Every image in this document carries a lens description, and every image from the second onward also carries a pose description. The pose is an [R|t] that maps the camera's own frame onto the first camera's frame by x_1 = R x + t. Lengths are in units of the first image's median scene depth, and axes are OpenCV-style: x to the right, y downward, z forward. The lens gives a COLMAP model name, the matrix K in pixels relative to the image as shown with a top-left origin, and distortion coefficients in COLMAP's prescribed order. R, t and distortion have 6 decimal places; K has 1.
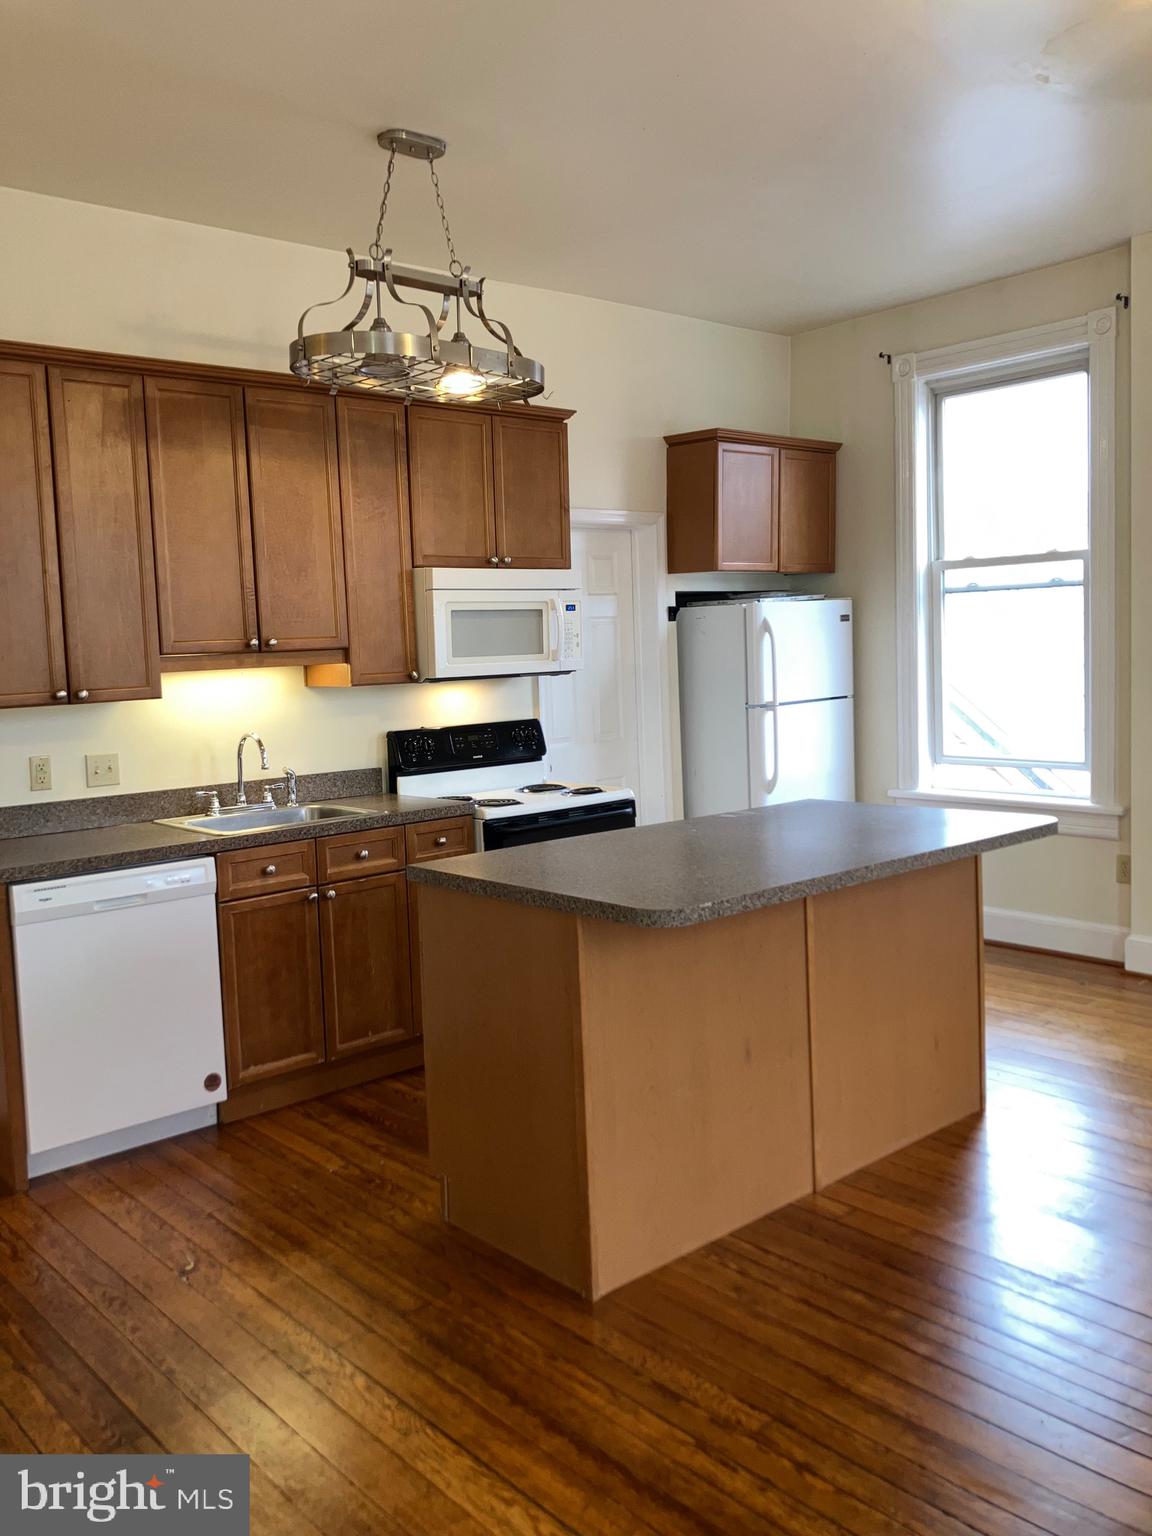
lens RADIAL K [[1255.3, 0, 575.4], [0, 1255.3, 732.3], [0, 0, 1]] dist [0.021979, 0.004994]
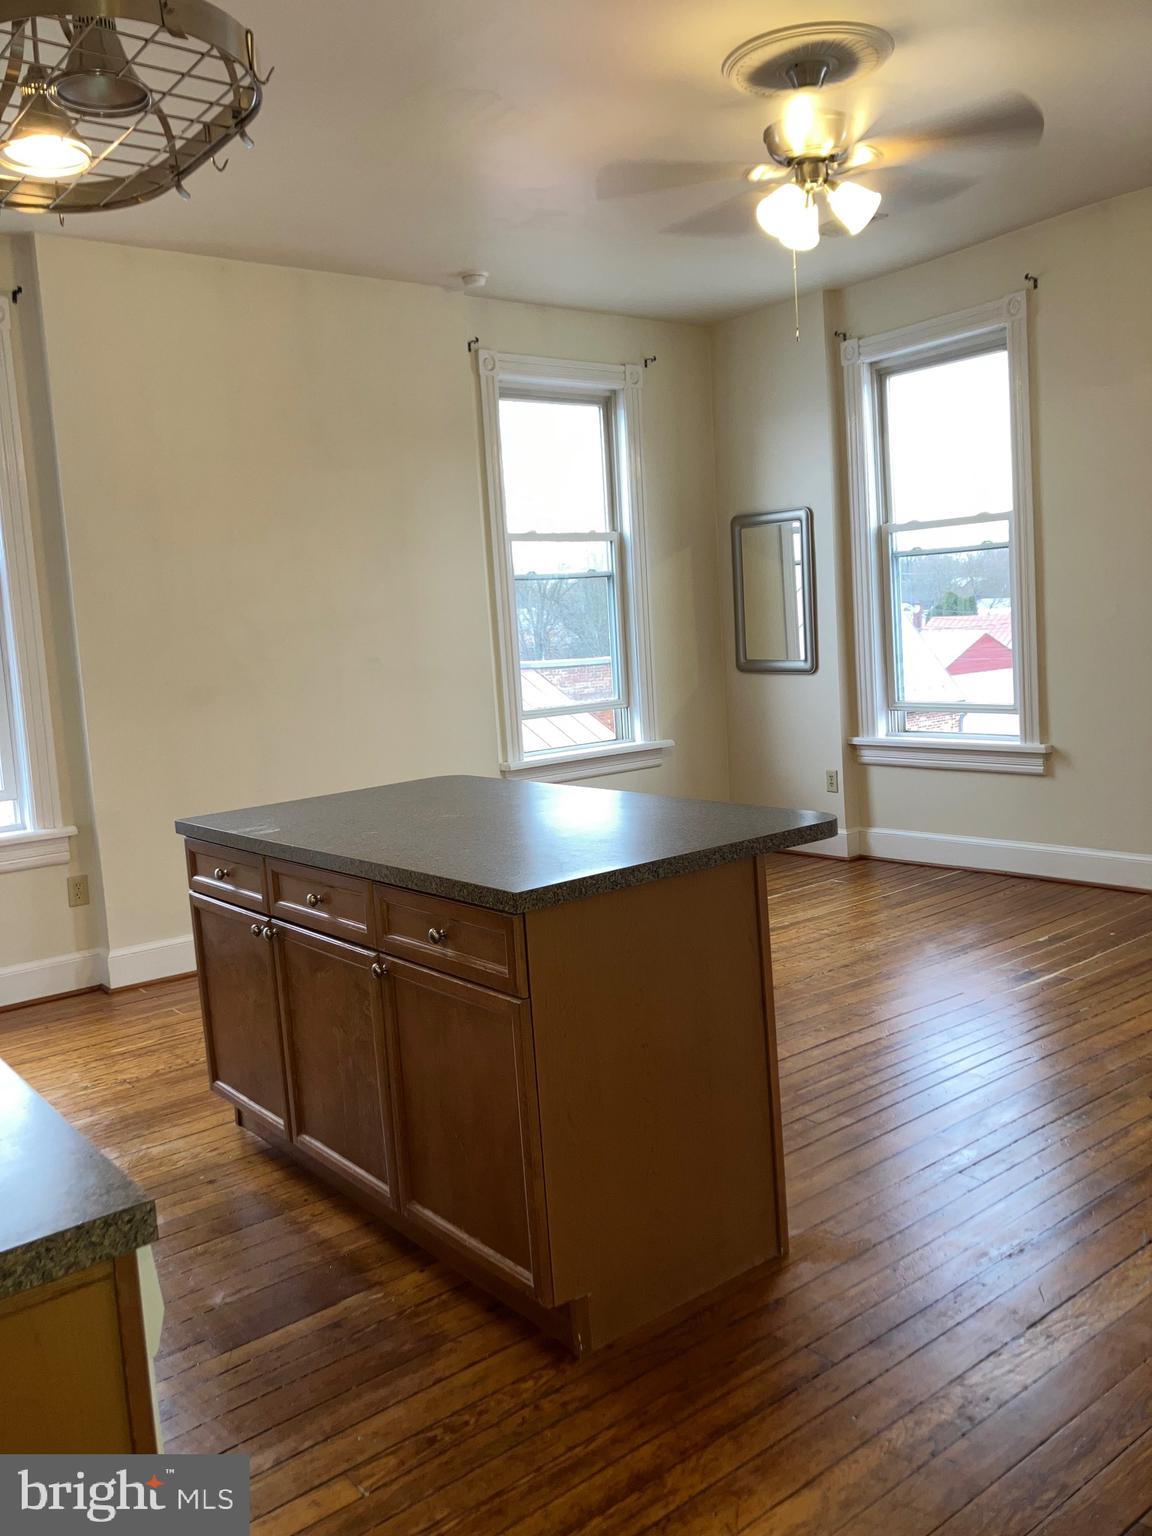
lens RADIAL K [[1251.9, 0, 573.8], [0, 1251.9, 746.7], [0, 0, 1]] dist [0.013917, -0.001752]
pose [[0.056122, -0.064224, 0.996356, -0.569162], [0.130832, 0.989797, 0.056432, -0.005523], [-0.989815, 0.127188, 0.063952, 0.640999]]
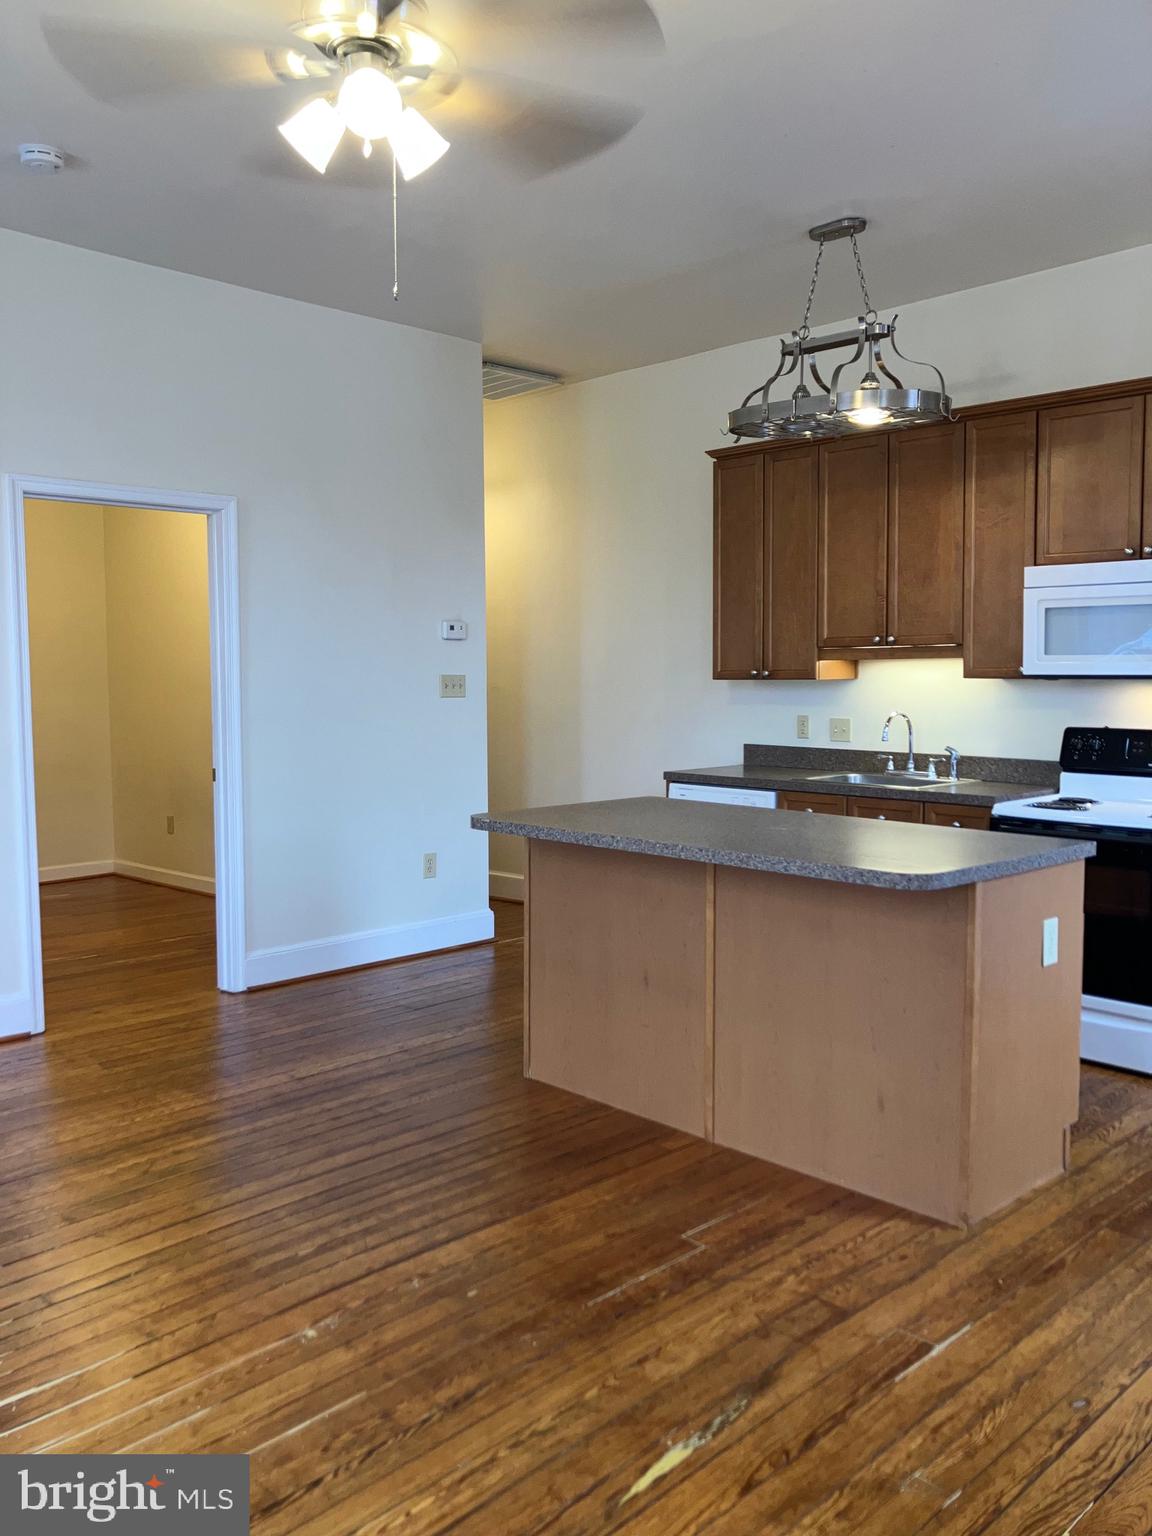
lens RADIAL K [[1252.0, 0, 576.0], [0, 1252.0, 768.0], [0, 0, 1]] dist [0.008365, 0.000948]
pose [[0.065071, 0.115971, -0.991119, 0.896166], [-0.074572, 0.991012, 0.111062, -0.054911], [0.995090, 0.066683, 0.073134, 0.565093]]
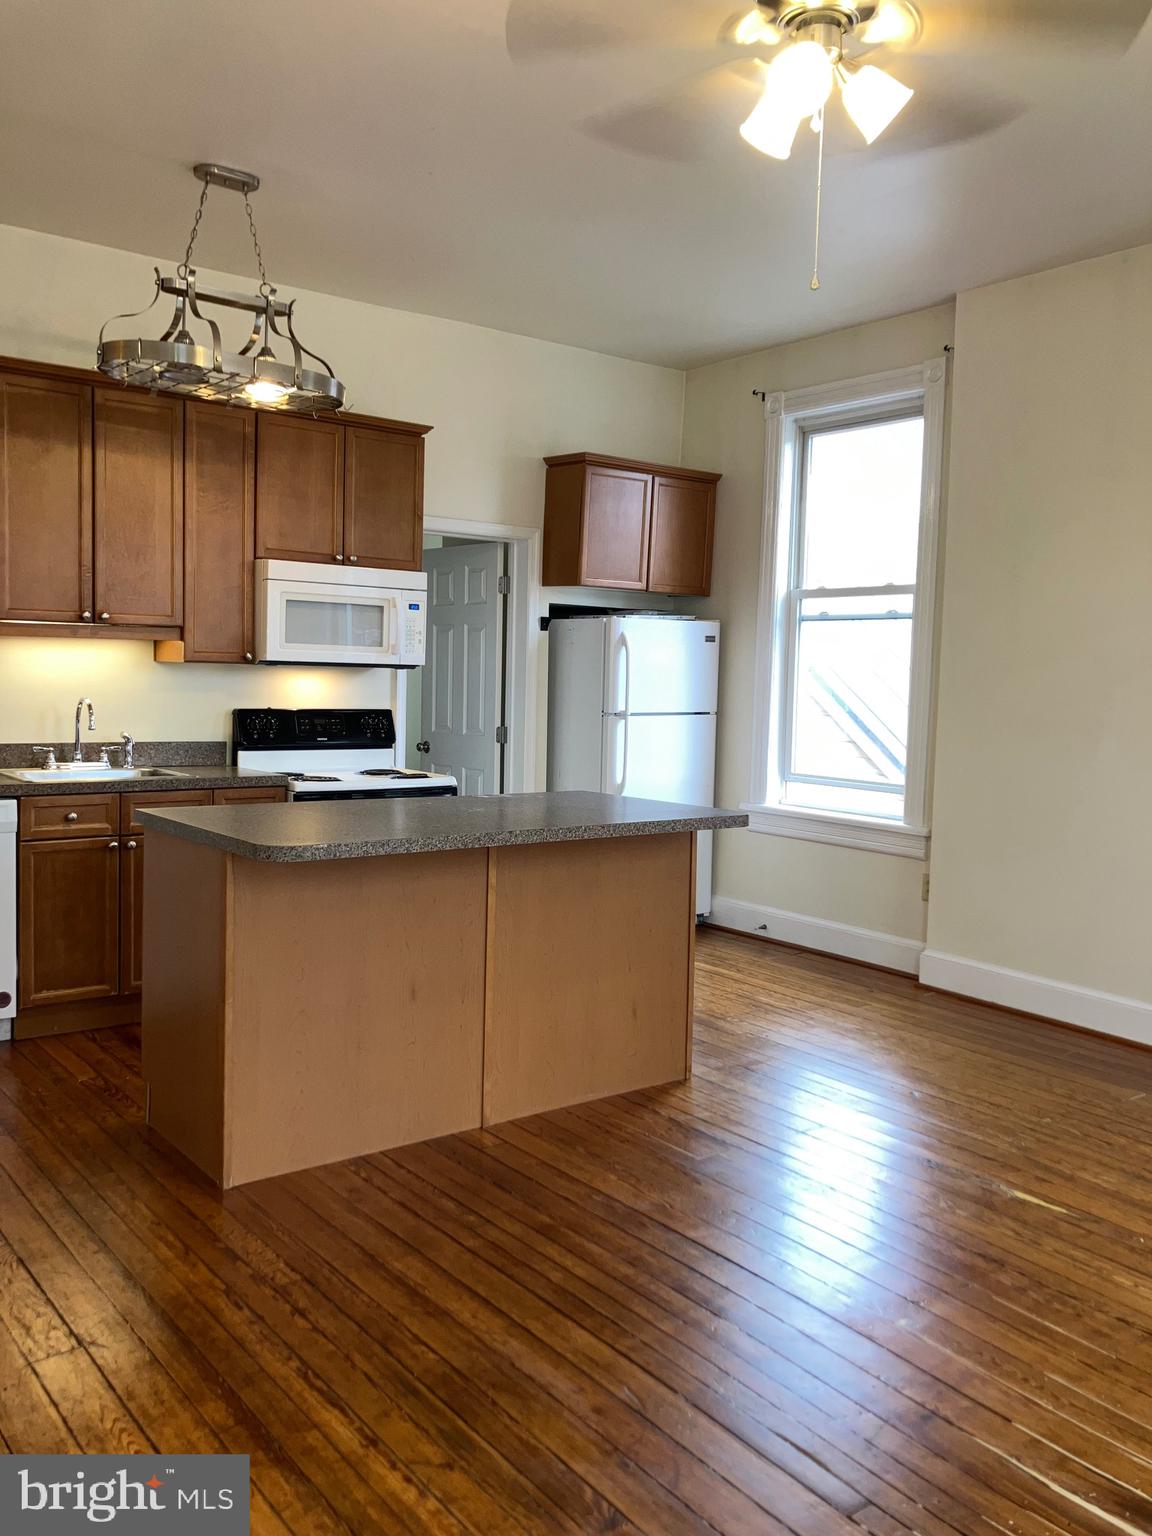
lens RADIAL K [[1251.9, 0, 573.8], [0, 1251.9, 746.7], [0, 0, 1]] dist [0.013917, -0.001752]
pose [[0.996015, 0.066822, -0.059060, 0.226237], [-0.067549, 0.997662, -0.010406, 0.024968], [0.058226, 0.014354, 0.998200, -0.075934]]
